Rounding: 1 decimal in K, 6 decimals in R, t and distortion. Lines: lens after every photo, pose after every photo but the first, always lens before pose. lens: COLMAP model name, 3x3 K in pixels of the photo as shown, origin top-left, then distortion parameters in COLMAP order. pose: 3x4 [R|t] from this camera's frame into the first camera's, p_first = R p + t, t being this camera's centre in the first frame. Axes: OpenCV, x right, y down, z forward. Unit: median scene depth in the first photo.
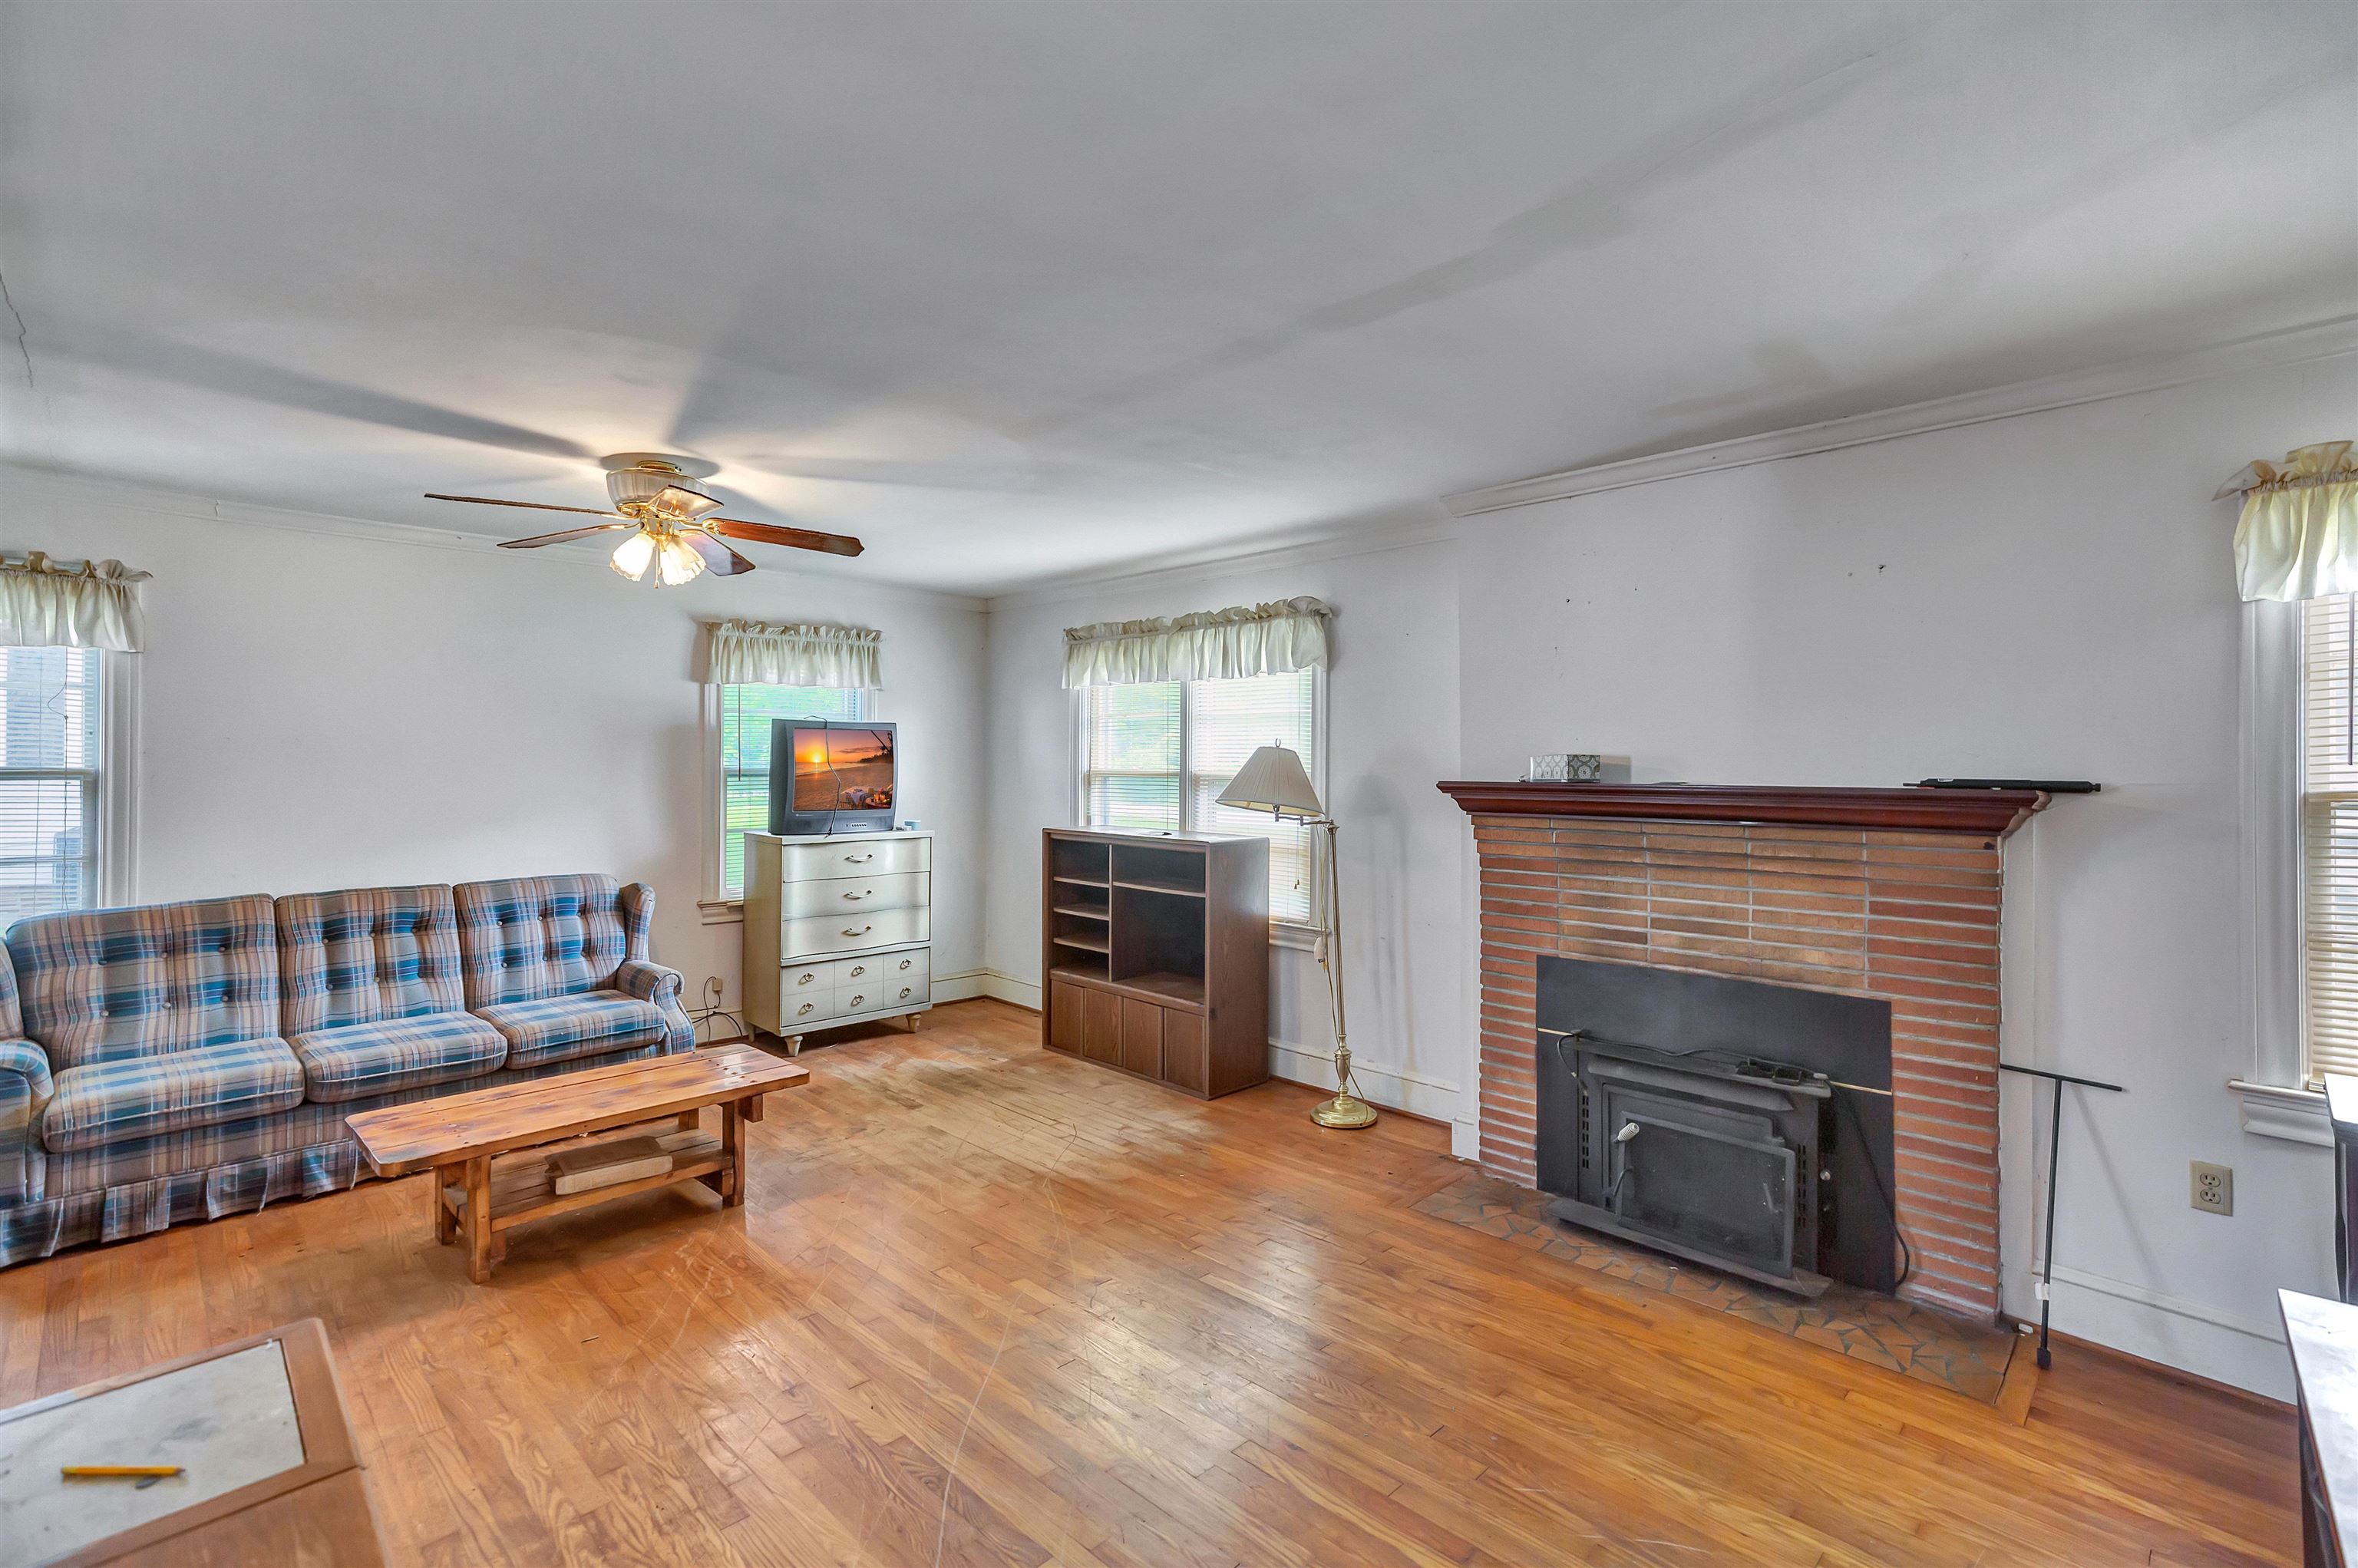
lens RADIAL K [[1082.5, 0, 1209.6], [0, 1082.5, 750.4], [0, 0, 1]] dist [-0.037647, 0.022514]
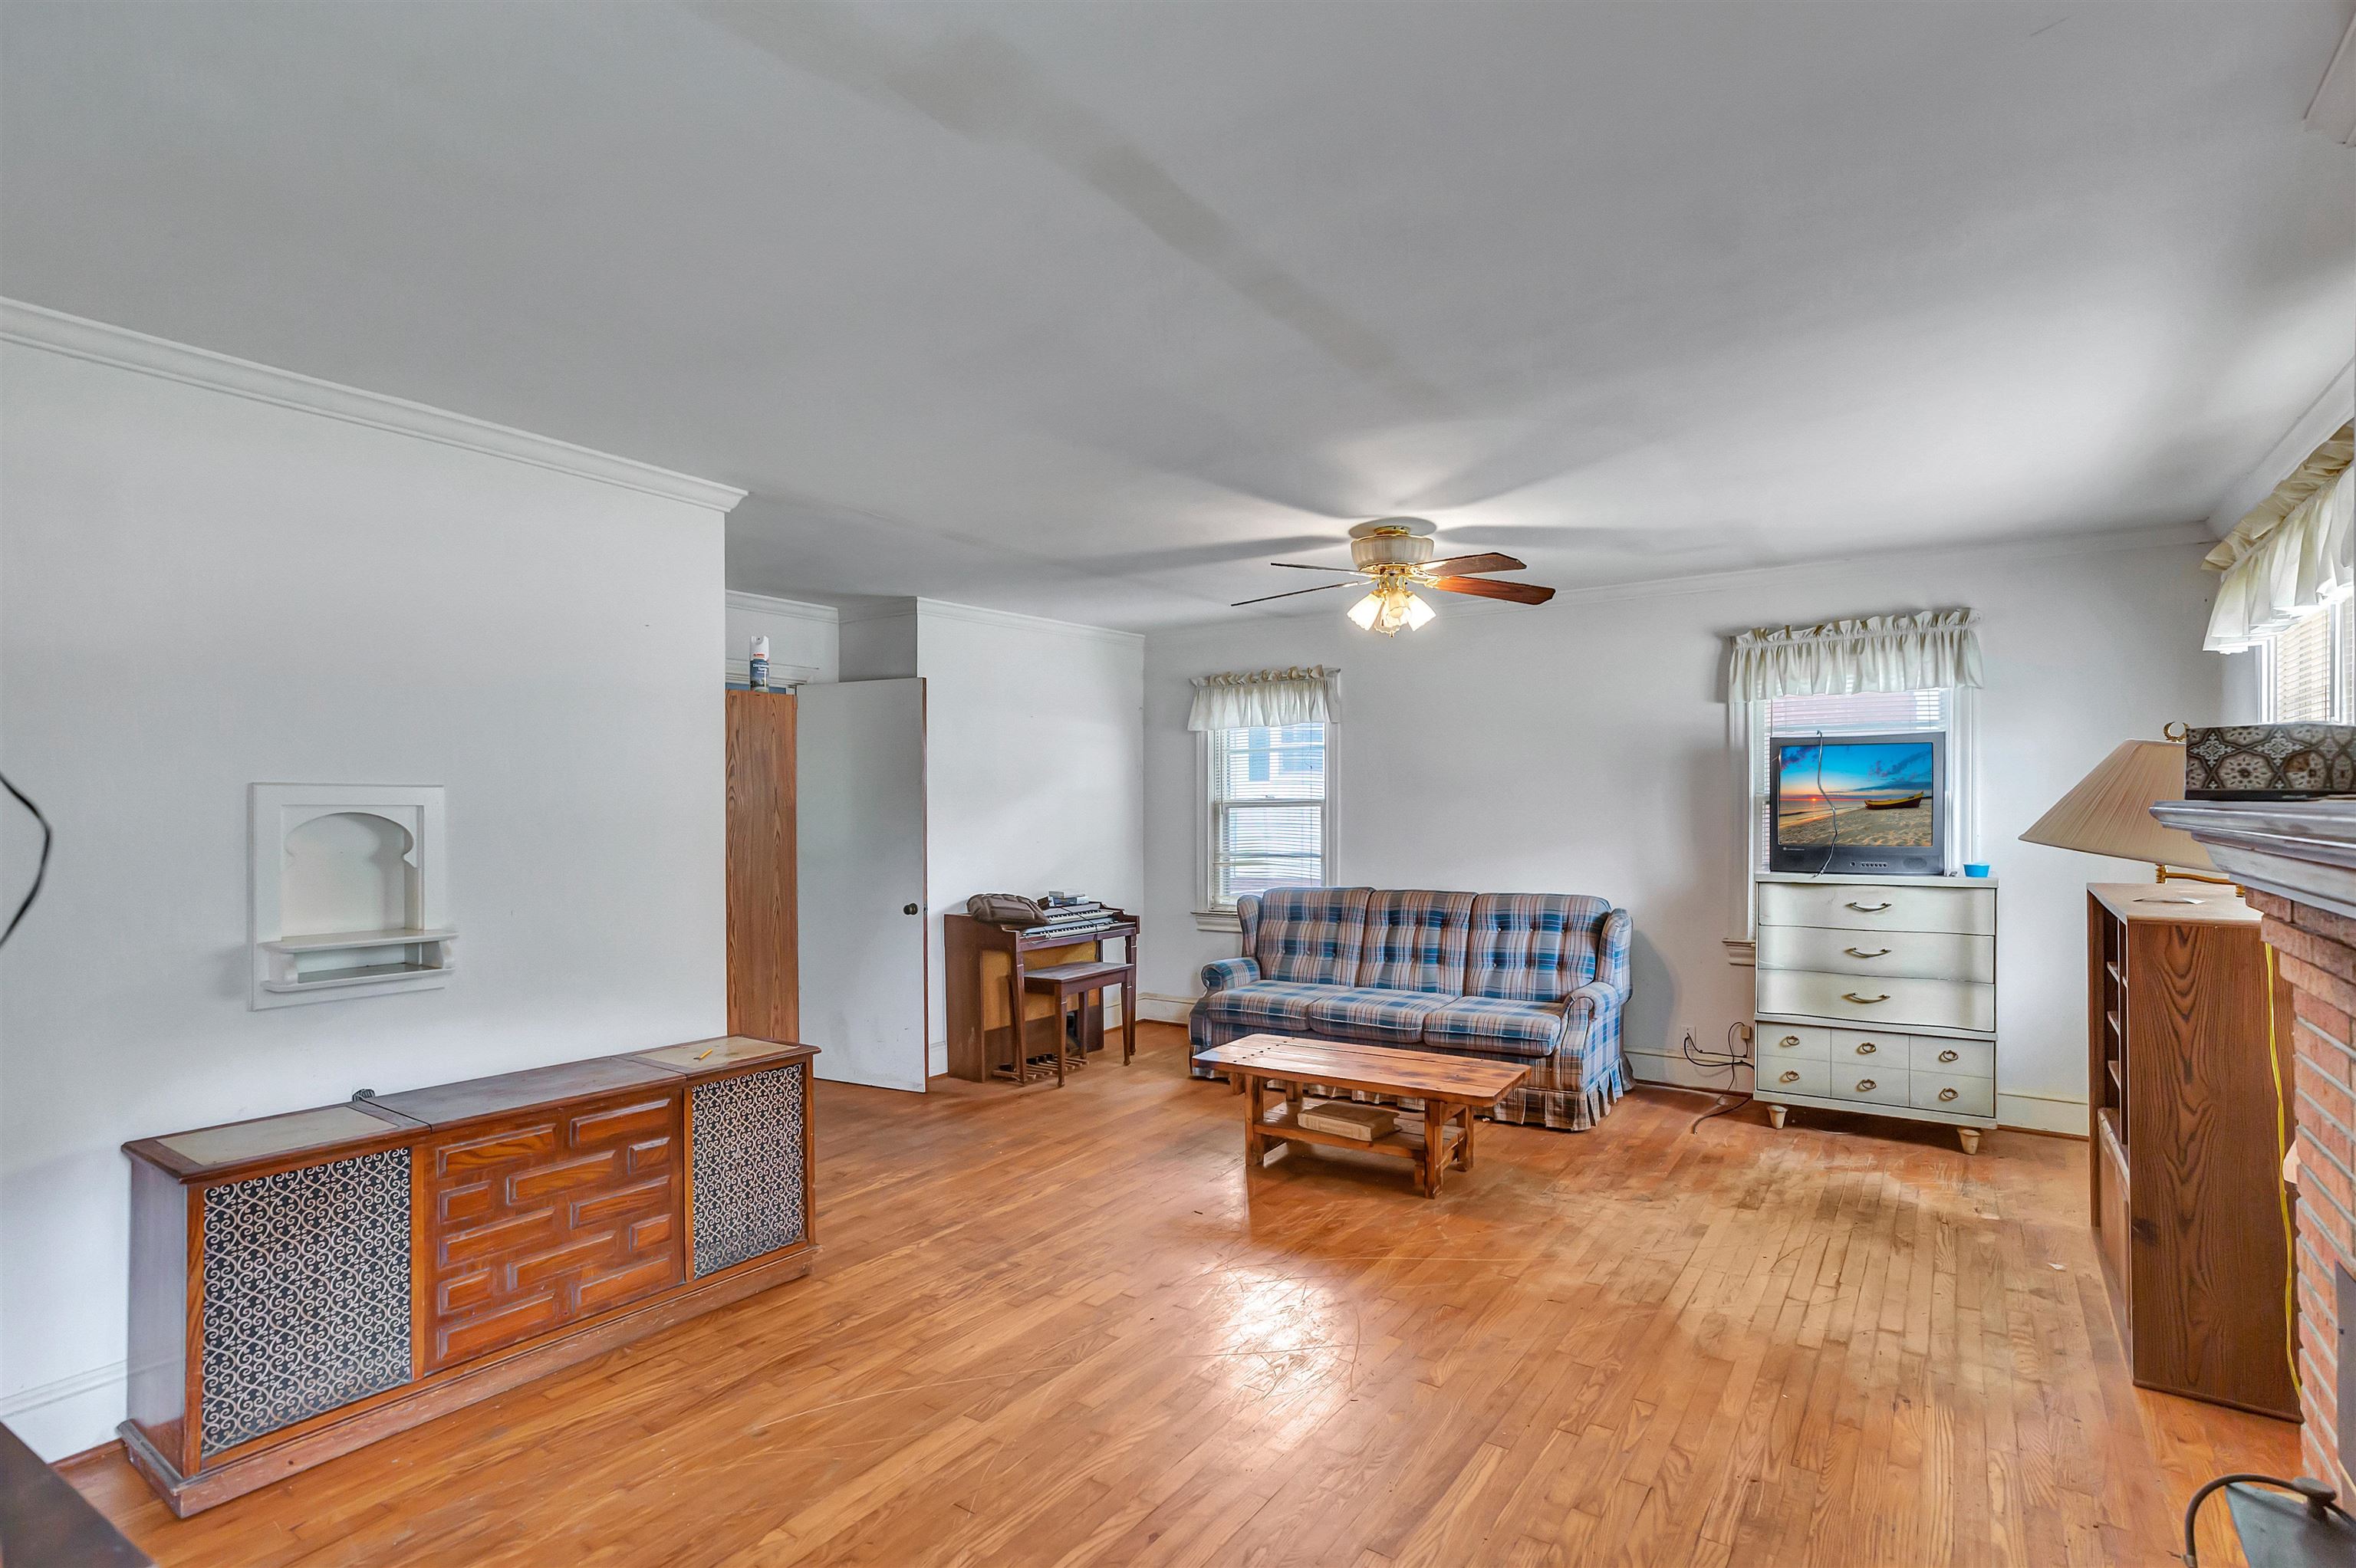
lens RADIAL K [[1162.6, 0, 1166.3], [0, 1162.6, 797.3], [0, 0, 1]] dist [-0.012213, 0.000279]
pose [[0.164044, -0.009860, -0.986404, 0.580971], [0.020643, 0.999765, -0.006561, 0.020247], [0.986237, -0.019286, 0.164209, 0.479303]]
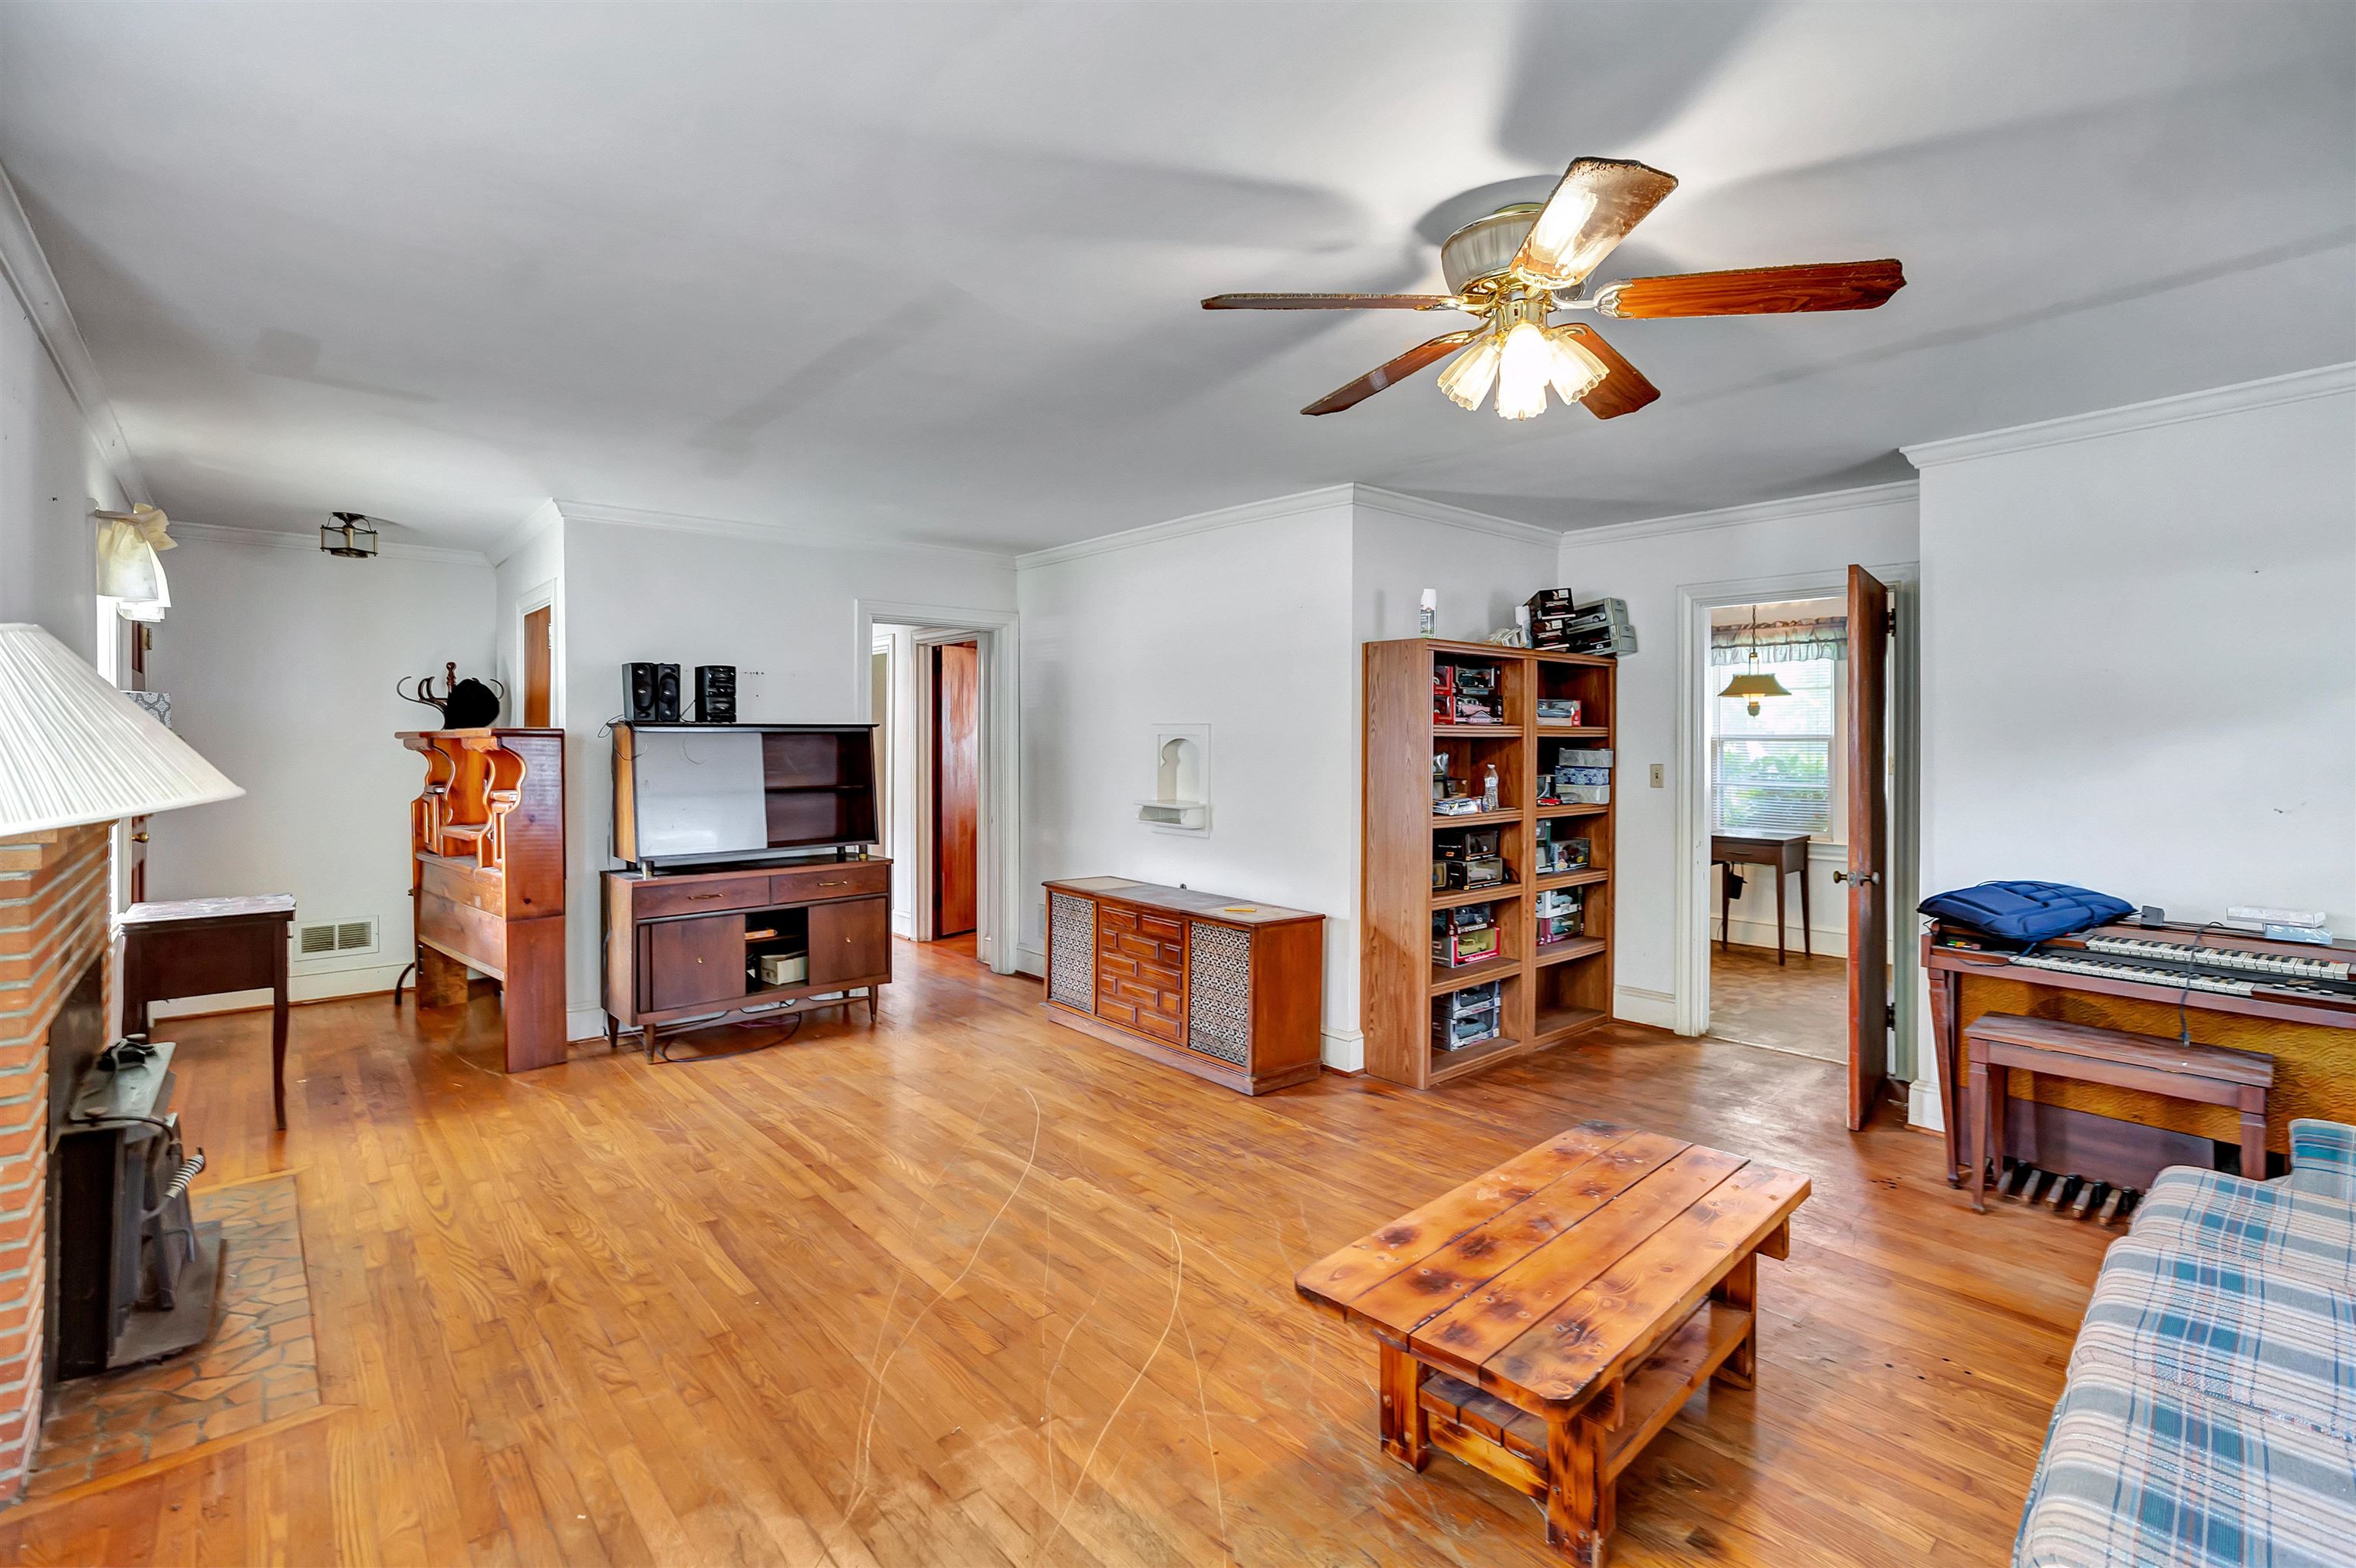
lens RADIAL K [[1081.5, 0, 1208.6], [0, 1081.5, 750.4], [0, 0, 1]] dist [-0.037647, 0.022514]
pose [[-0.997882, -0.007532, 0.064615, -0.325002], [-0.007990, 0.999945, -0.006831, 0.035400], [-0.064560, -0.007332, -0.997887, 1.385534]]
